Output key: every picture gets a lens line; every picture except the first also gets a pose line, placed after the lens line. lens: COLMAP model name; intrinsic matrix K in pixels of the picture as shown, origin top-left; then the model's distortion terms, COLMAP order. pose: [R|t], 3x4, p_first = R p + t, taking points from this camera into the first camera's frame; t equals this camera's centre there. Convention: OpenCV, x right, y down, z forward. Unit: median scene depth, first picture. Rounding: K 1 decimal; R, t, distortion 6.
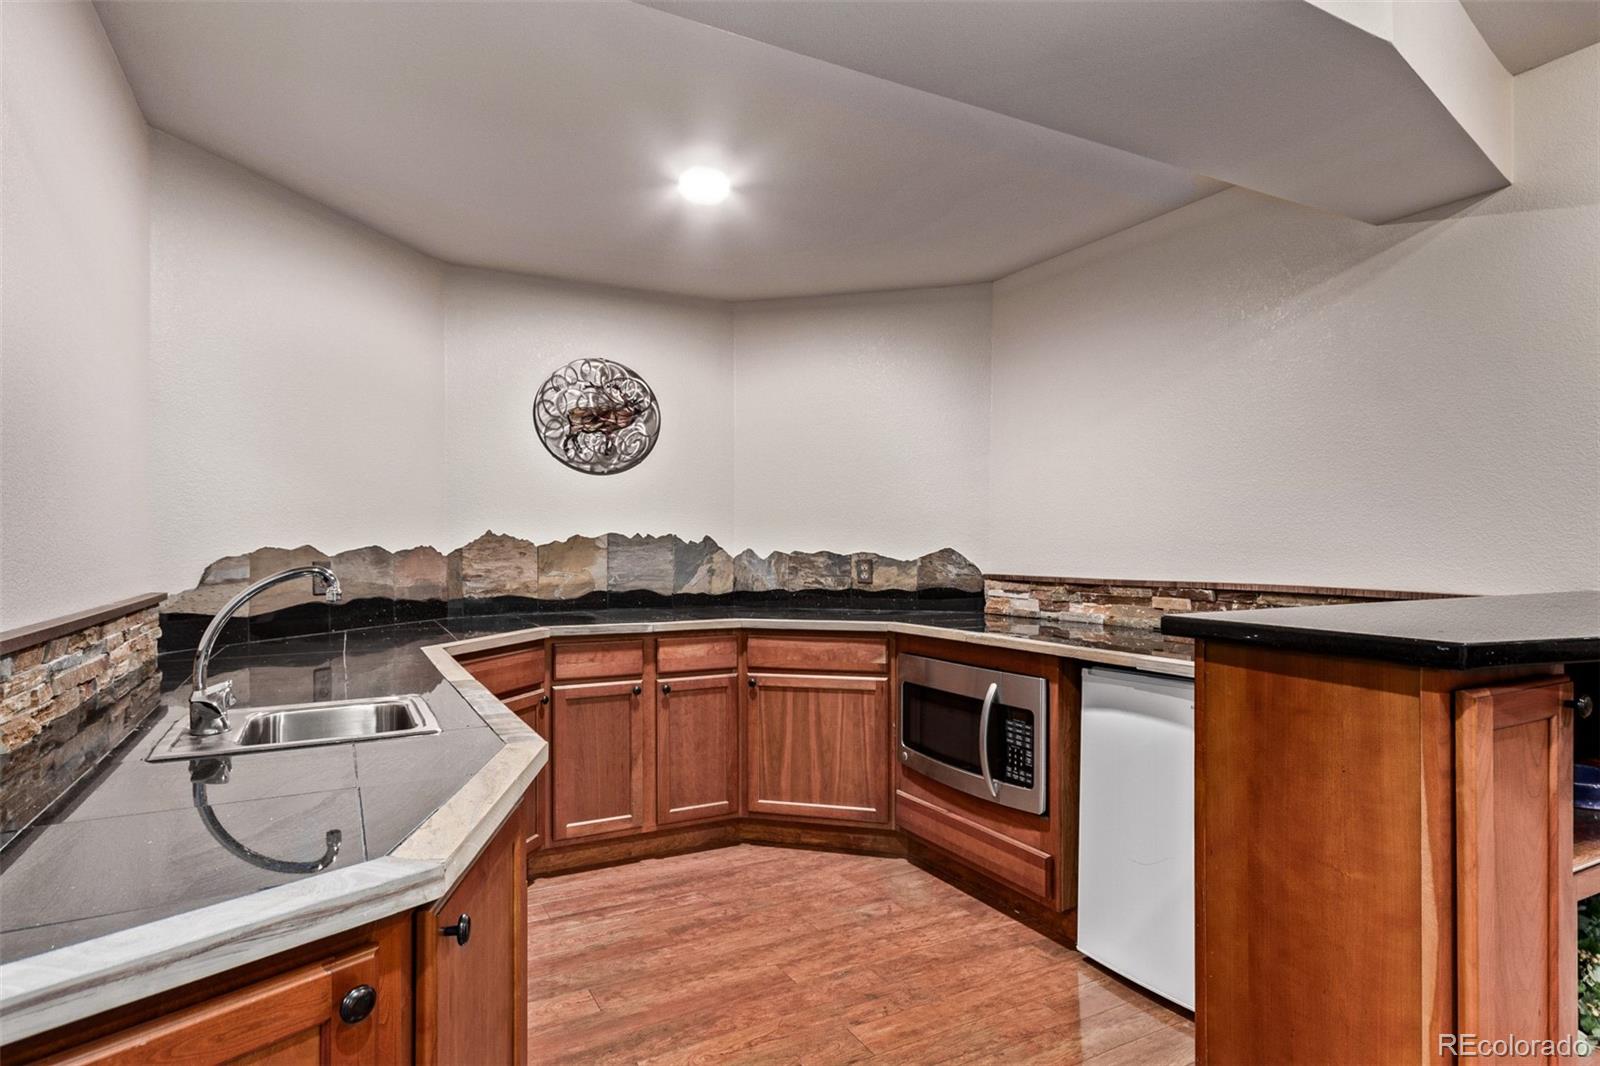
lens RADIAL K [[846.0, 0, 800.2], [0, 846.0, 536.7], [0, 0, 1]] dist [0.013451, 0.000822]
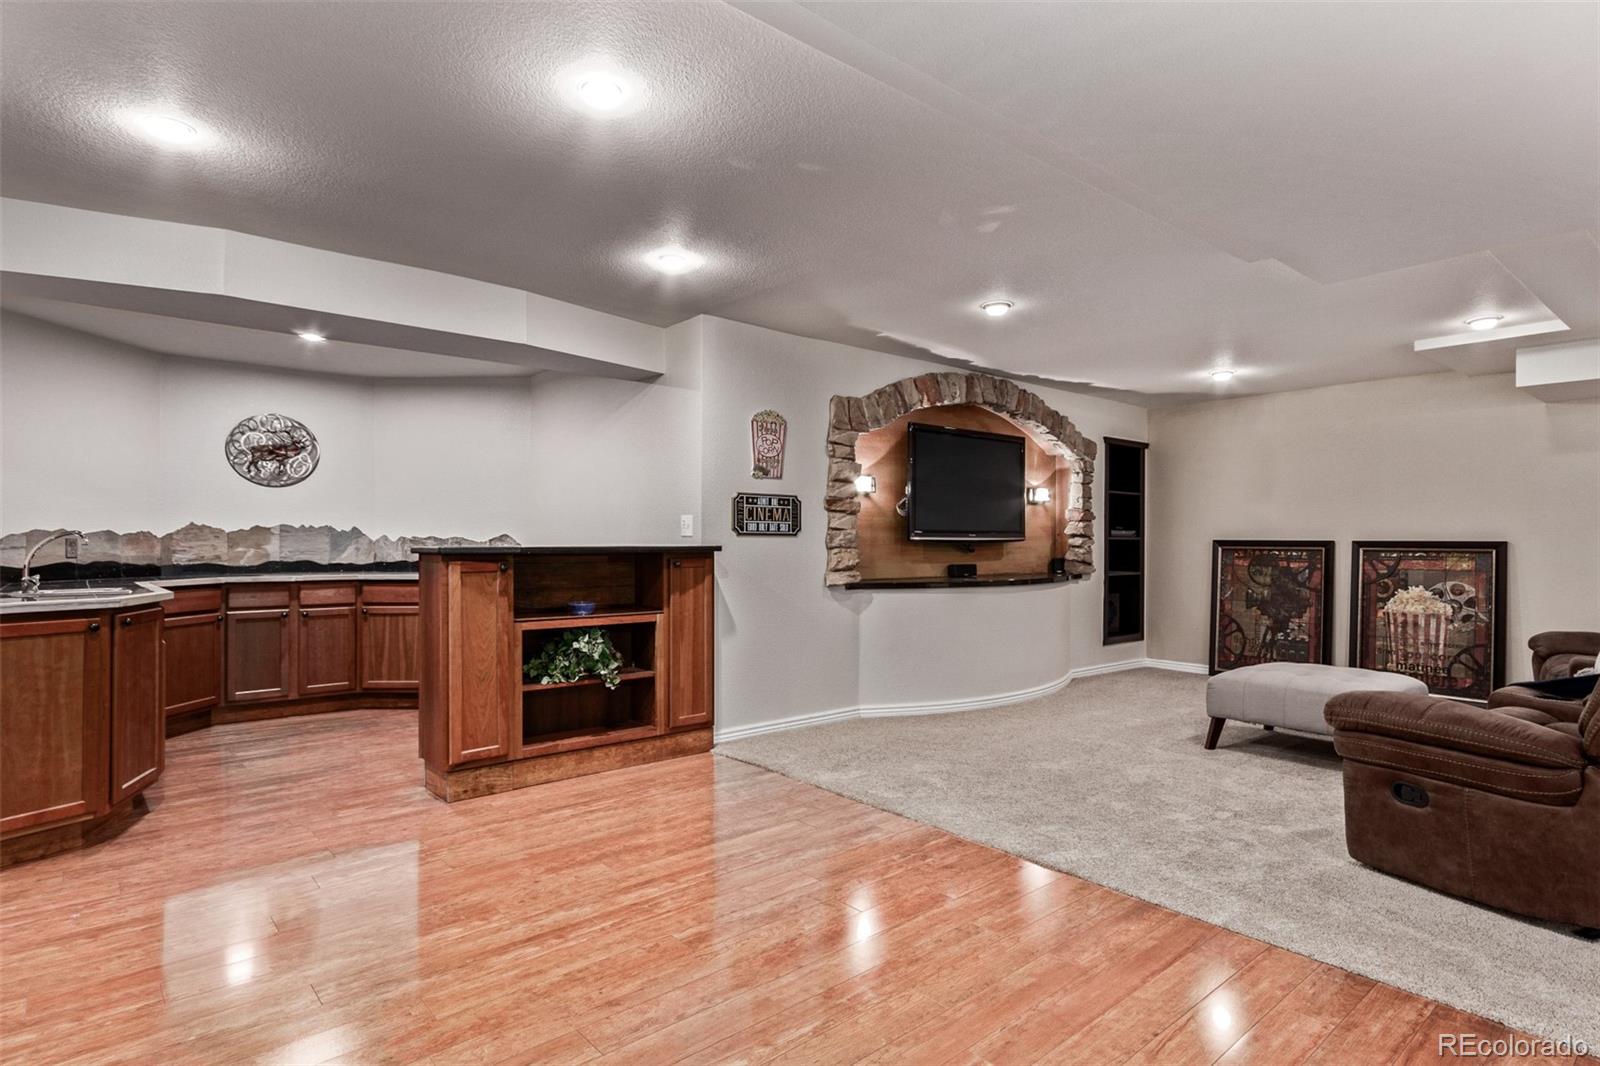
lens RADIAL K [[846.0, 0, 795.1], [0, 846.0, 530.7], [0, 0, 1]] dist [0.013451, 0.000822]
pose [[0.979124, 0.001225, 0.203260, 0.429497], [0.000728, 0.999954, -0.009531, 0.025862], [-0.203262, 0.009480, 0.979078, -0.820193]]
